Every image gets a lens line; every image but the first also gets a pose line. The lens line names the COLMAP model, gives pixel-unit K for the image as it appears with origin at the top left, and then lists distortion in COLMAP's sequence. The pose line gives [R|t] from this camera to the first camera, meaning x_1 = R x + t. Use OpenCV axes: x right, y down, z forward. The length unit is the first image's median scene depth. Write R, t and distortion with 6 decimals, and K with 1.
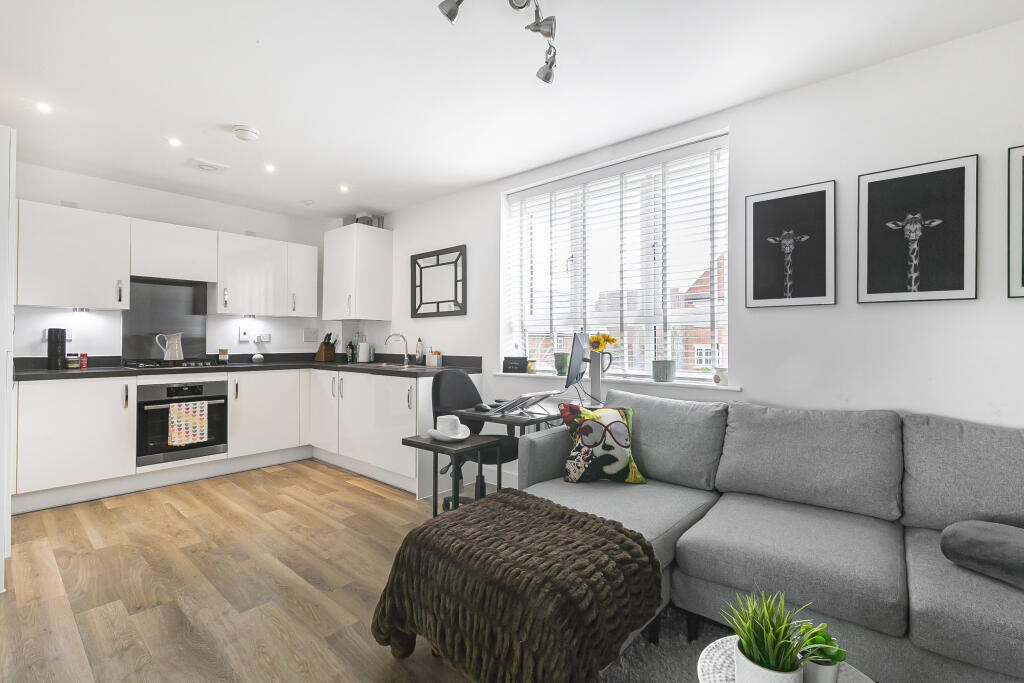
lens RADIAL K [[466.3, 0, 513.8], [0, 466.3, 339.7], [0, 0, 1]] dist [0.002529, -0.001141]
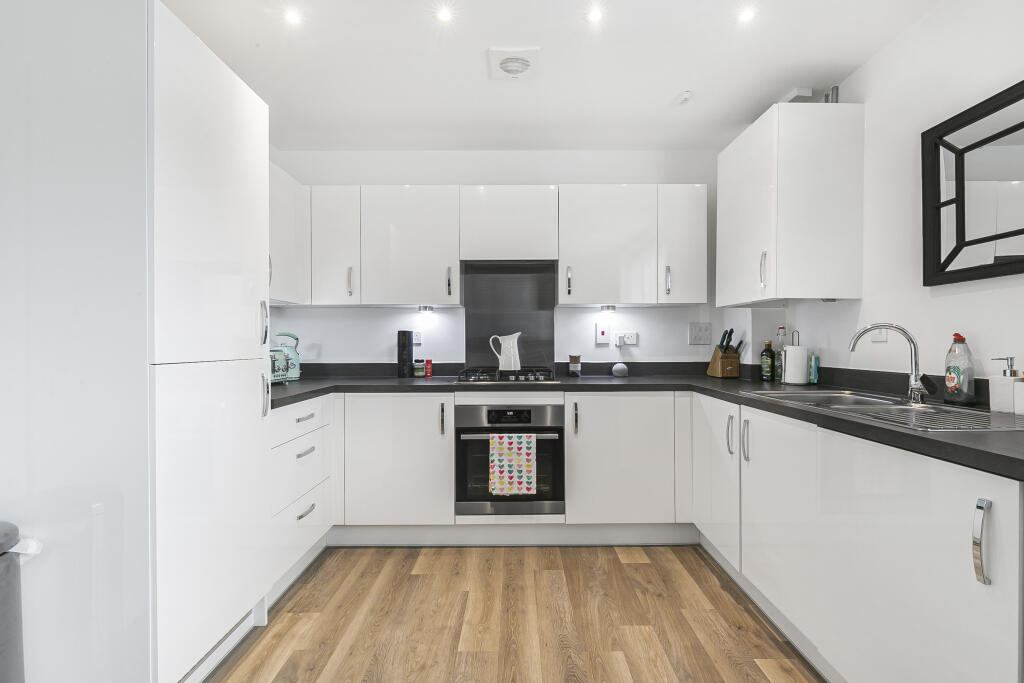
lens RADIAL K [[466.3, 0, 511.0], [0, 466.3, 342.7], [0, 0, 1]] dist [0.002529, -0.001141]
pose [[0.657366, -0.006830, -0.753540, -0.167414], [0.009061, 0.999958, -0.001159, 0.000844], [0.753517, -0.006066, 0.657401, 0.508080]]
